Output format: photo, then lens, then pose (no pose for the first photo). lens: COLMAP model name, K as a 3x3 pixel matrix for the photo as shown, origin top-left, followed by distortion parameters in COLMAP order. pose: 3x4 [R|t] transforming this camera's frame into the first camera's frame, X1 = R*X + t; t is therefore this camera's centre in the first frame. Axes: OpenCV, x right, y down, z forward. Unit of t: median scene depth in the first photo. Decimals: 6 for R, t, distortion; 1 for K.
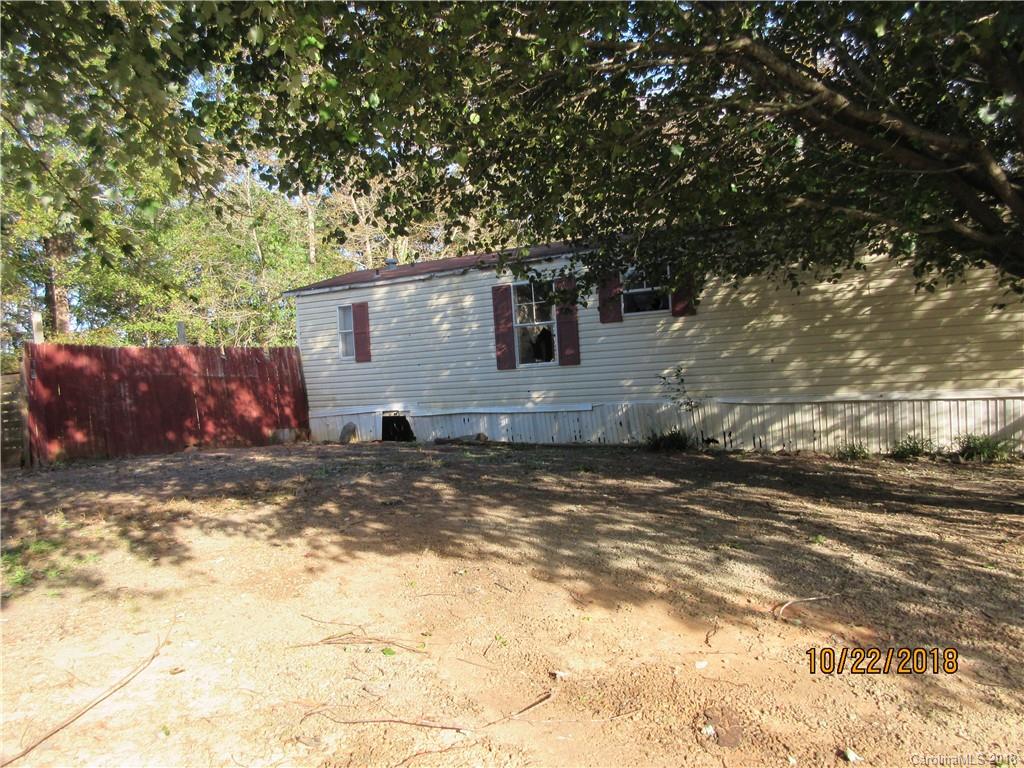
lens RADIAL K [[760.5, 0, 513.8], [0, 760.5, 380.9], [0, 0, 1]] dist [-0.000139, 0.005066]
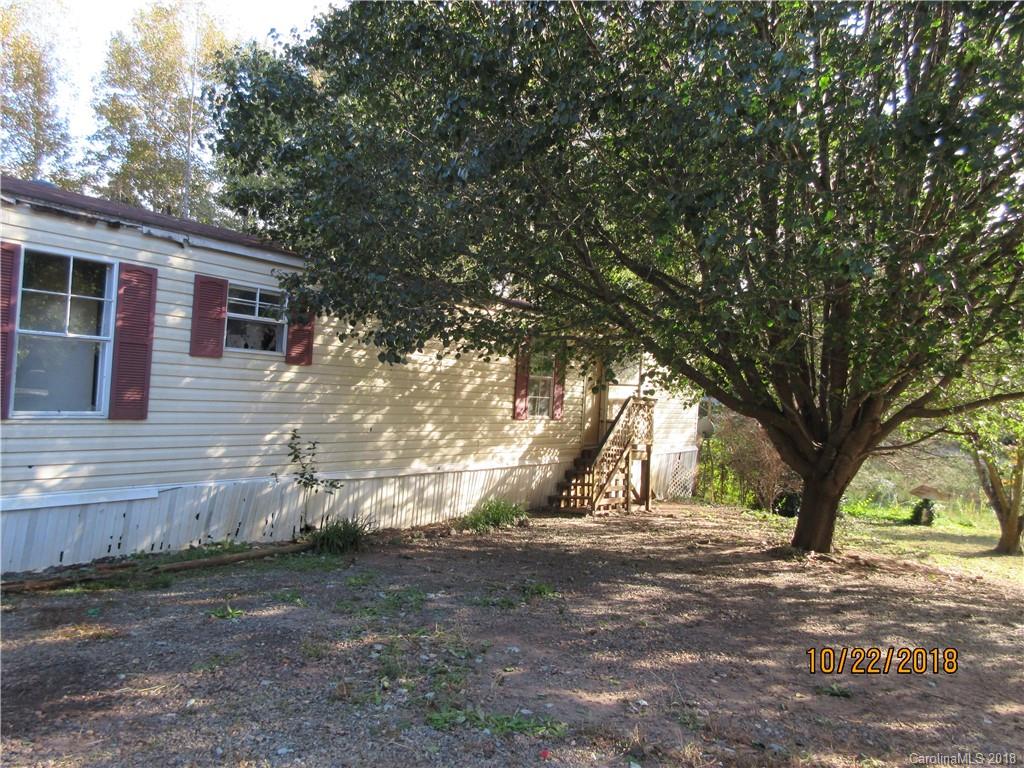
lens RADIAL K [[760.5, 0, 513.8], [0, 760.5, 380.9], [0, 0, 1]] dist [-0.000139, 0.005066]
pose [[0.089430, 0.081461, 0.992656, -0.529392], [-0.048602, 0.995819, -0.077342, -0.022310], [-0.994807, -0.041328, 0.093015, 0.753188]]
